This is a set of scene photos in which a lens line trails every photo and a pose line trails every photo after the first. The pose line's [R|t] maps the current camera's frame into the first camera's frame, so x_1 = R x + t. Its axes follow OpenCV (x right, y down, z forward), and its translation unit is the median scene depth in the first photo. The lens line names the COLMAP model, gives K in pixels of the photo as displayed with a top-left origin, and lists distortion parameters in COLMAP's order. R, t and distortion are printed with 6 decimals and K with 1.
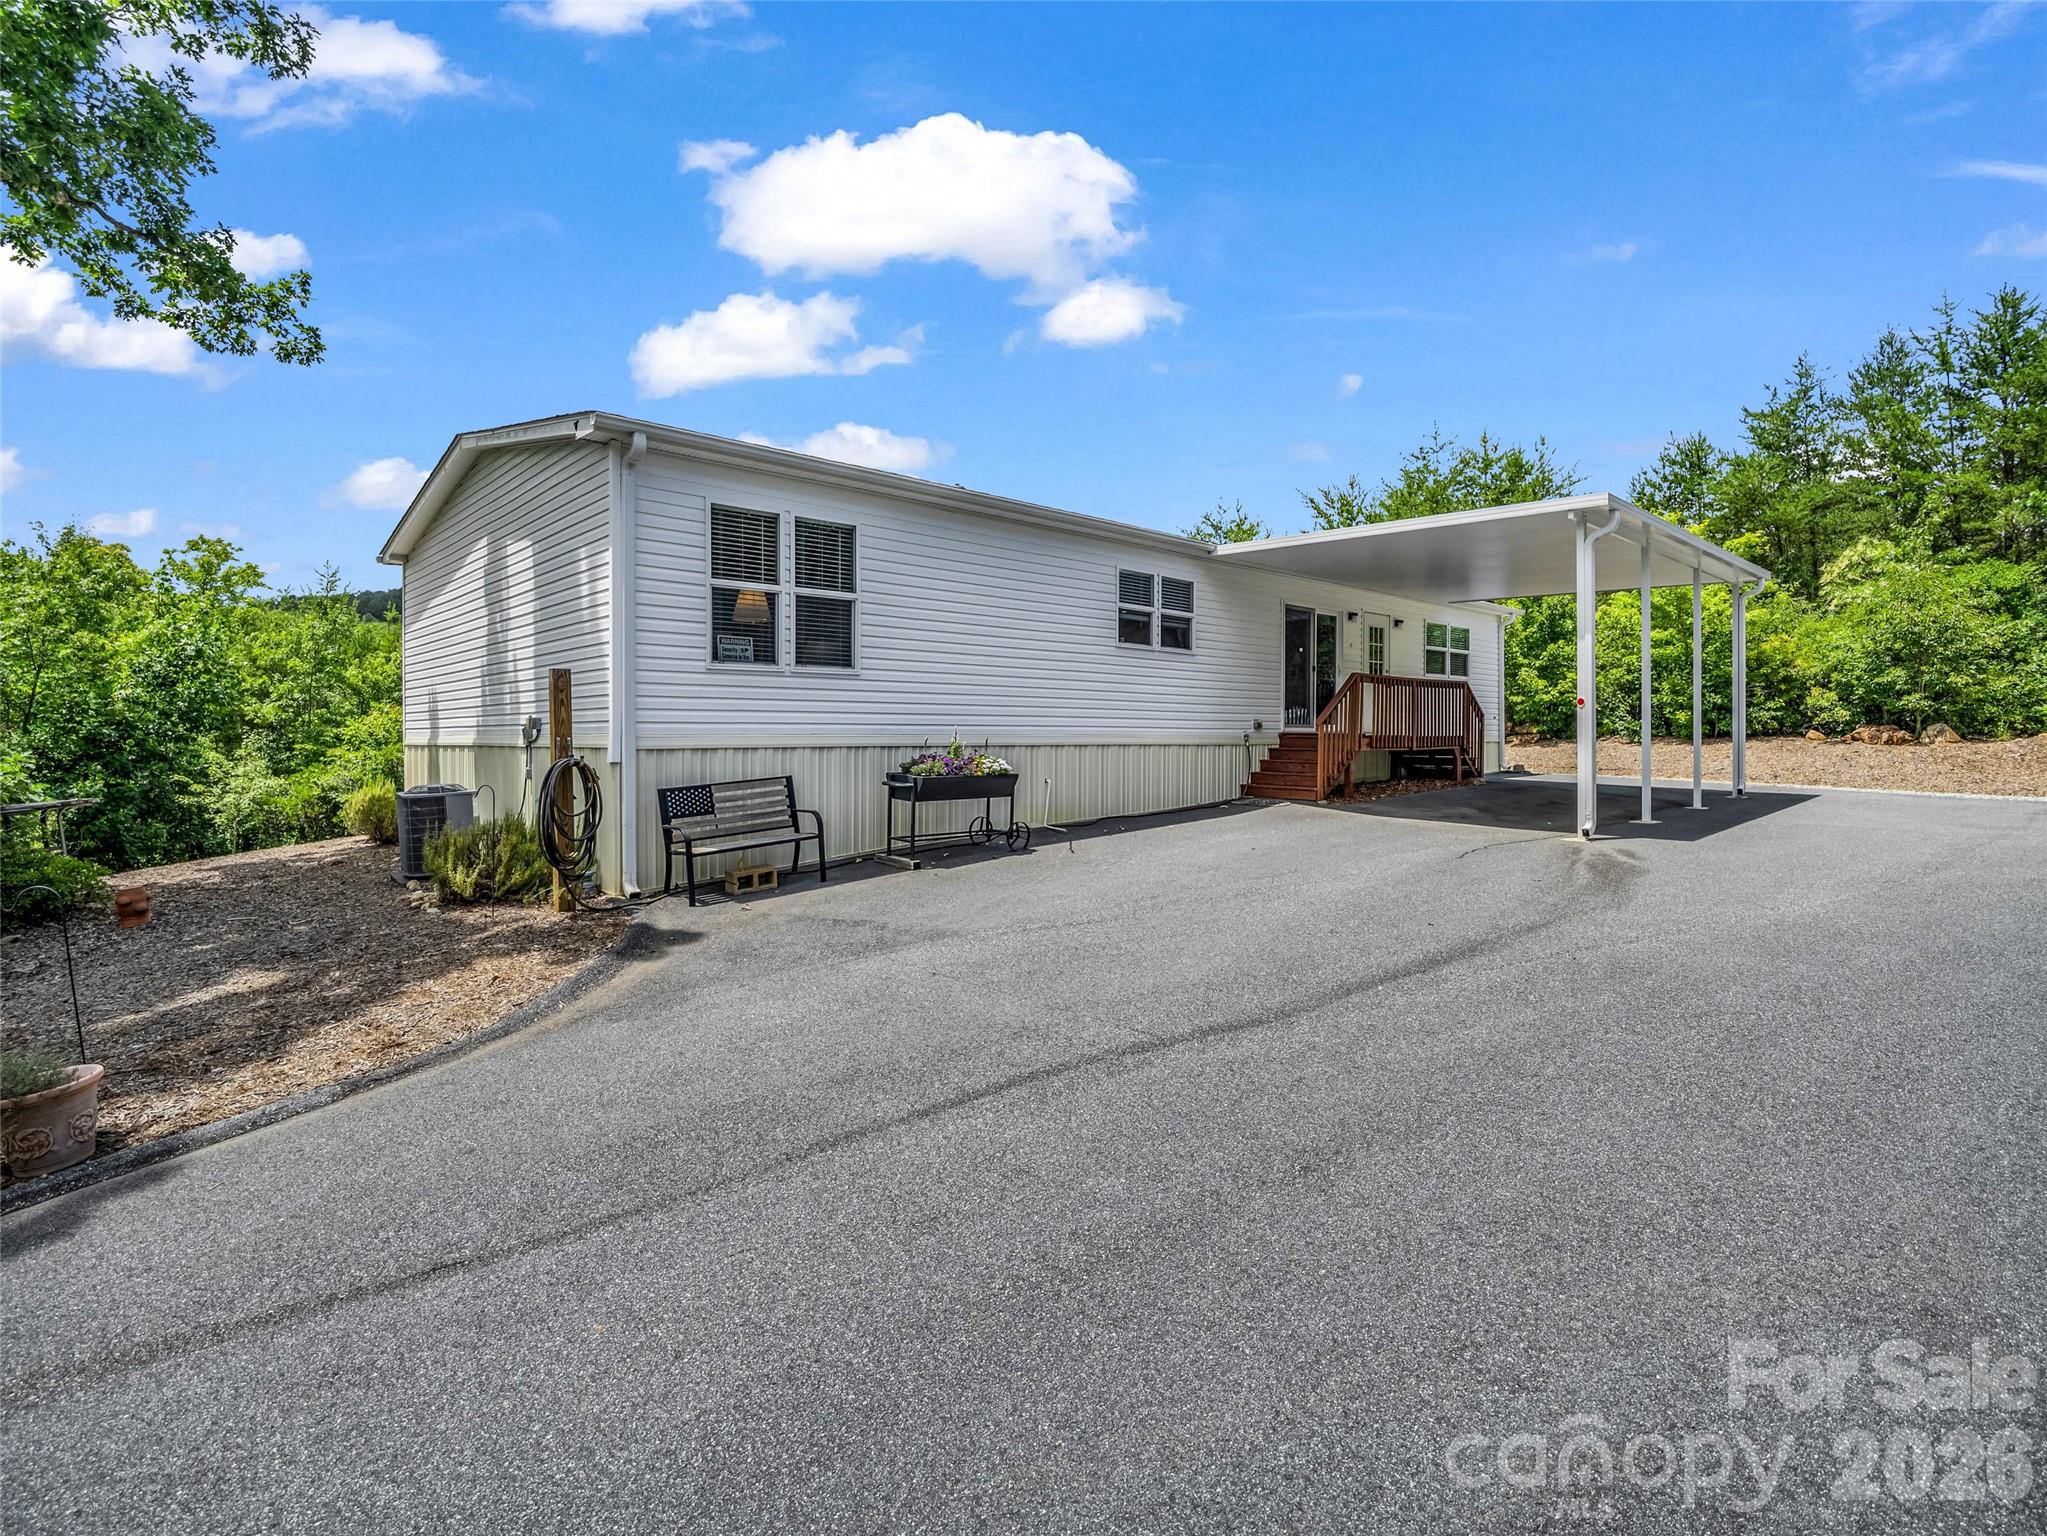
lens RADIAL K [[1119.4, 0, 1023.5], [0, 1119.4, 768.0], [0, 0, 1]] dist [-0.002868, -0.000565]
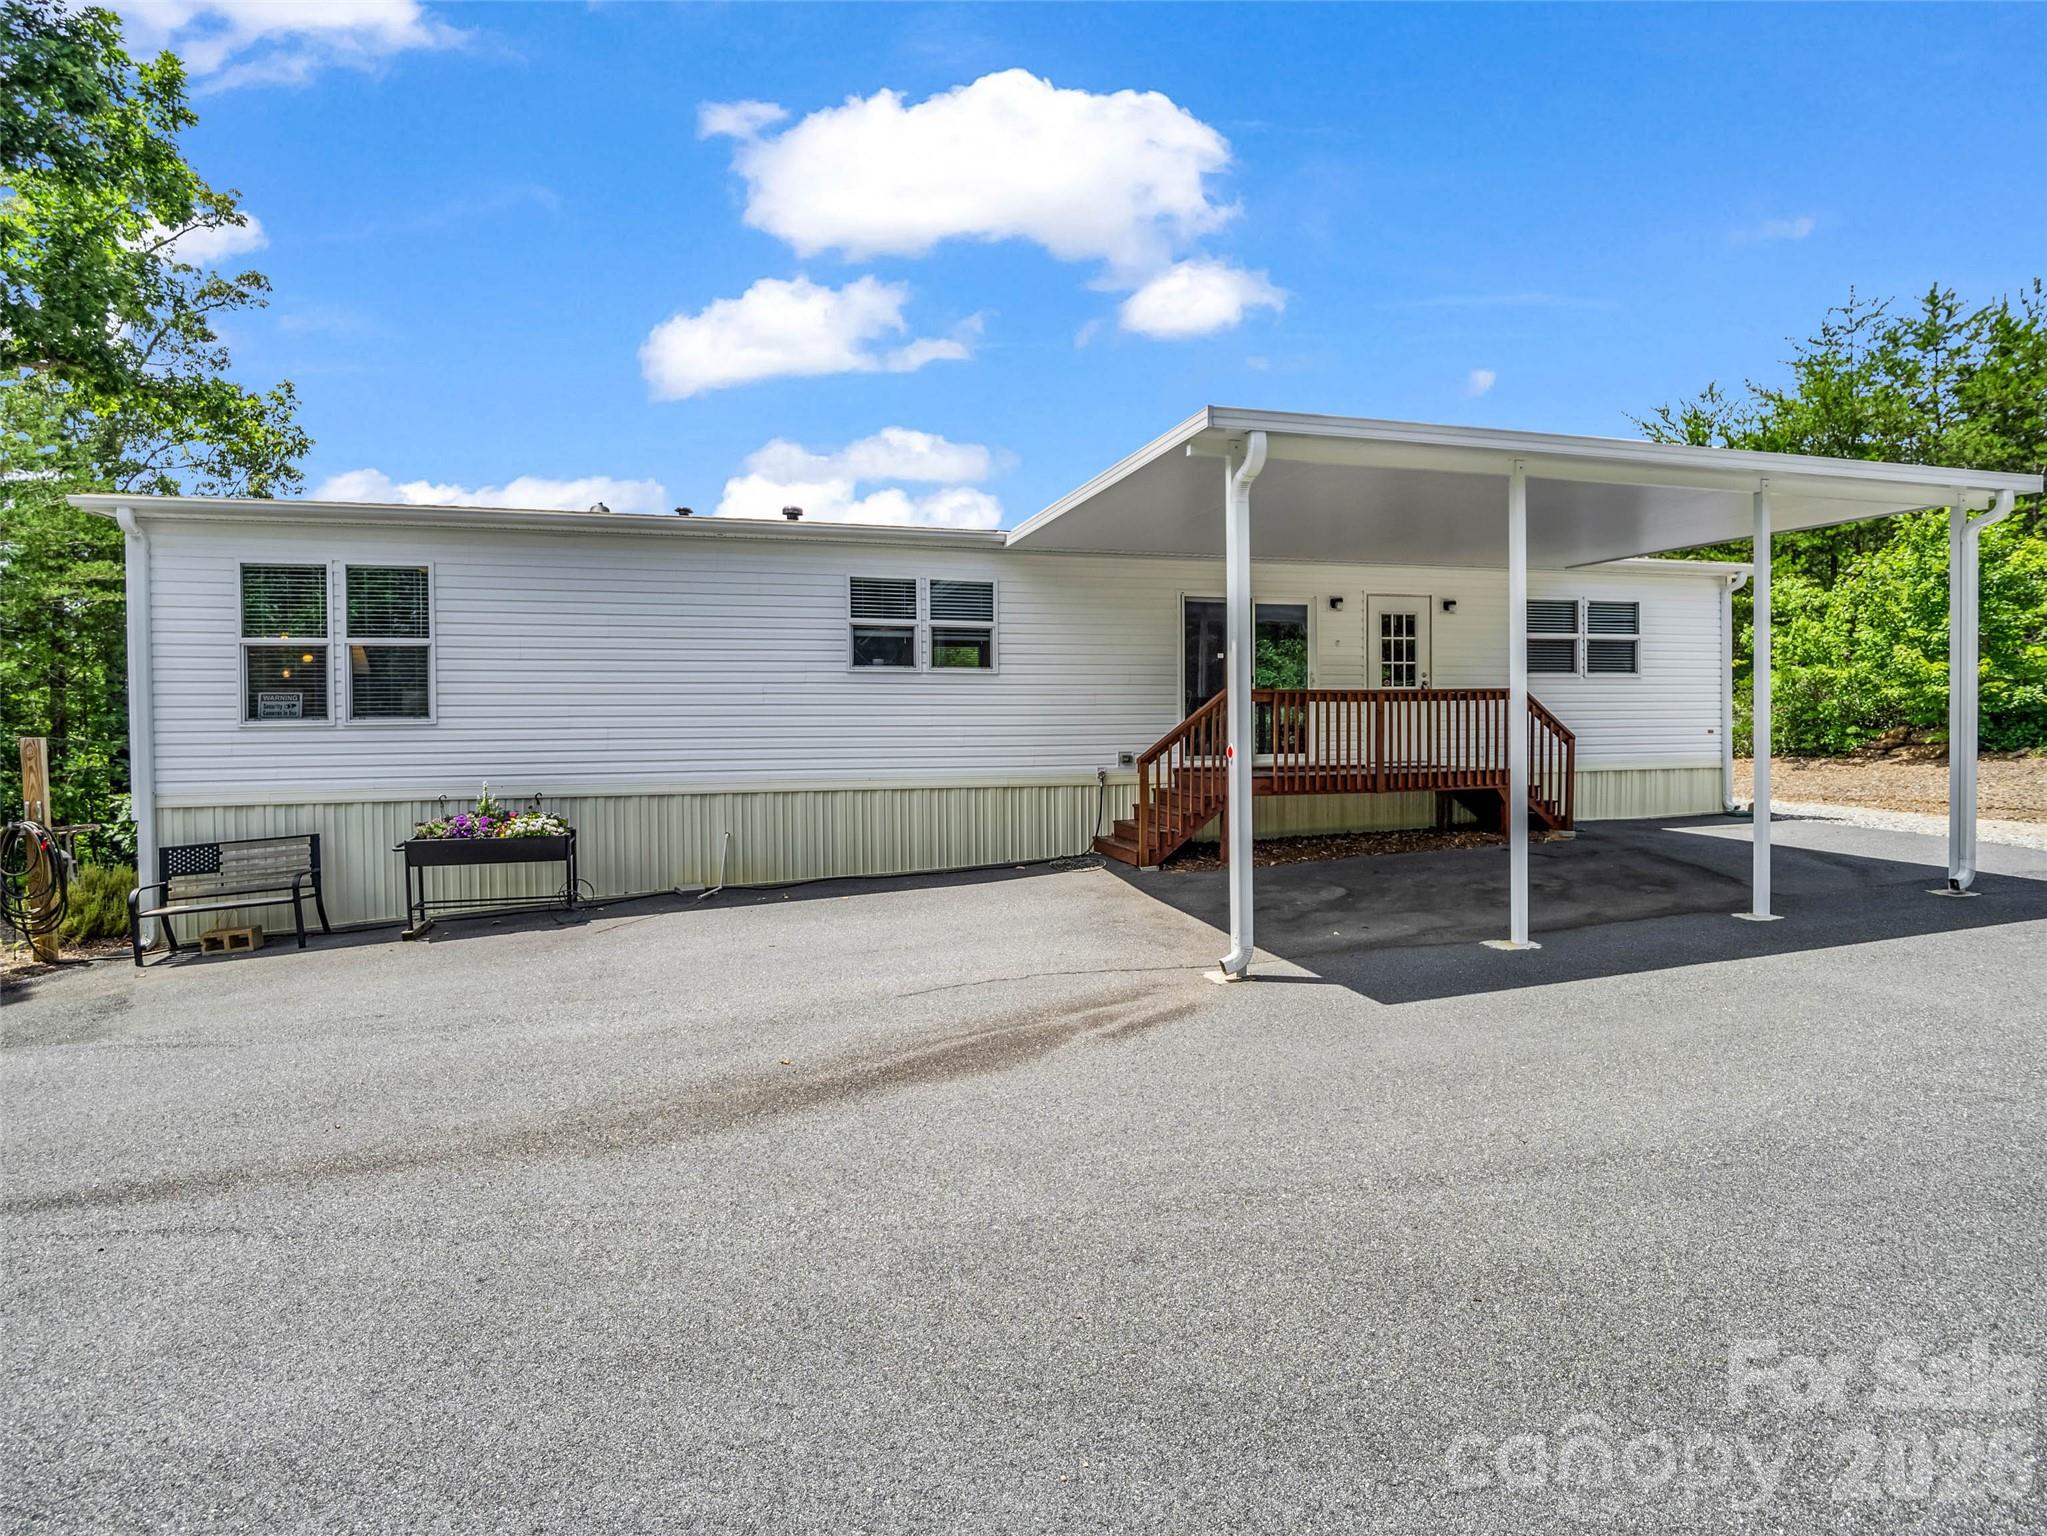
lens RADIAL K [[1119.4, 0, 1023.5], [0, 1119.4, 768.0], [0, 0, 1]] dist [-0.002868, -0.000565]
pose [[0.866707, 0.001861, -0.498815, 0.744606], [-0.000187, 0.999994, 0.003405, -0.049562], [0.498818, -0.002858, 0.866702, 0.428046]]
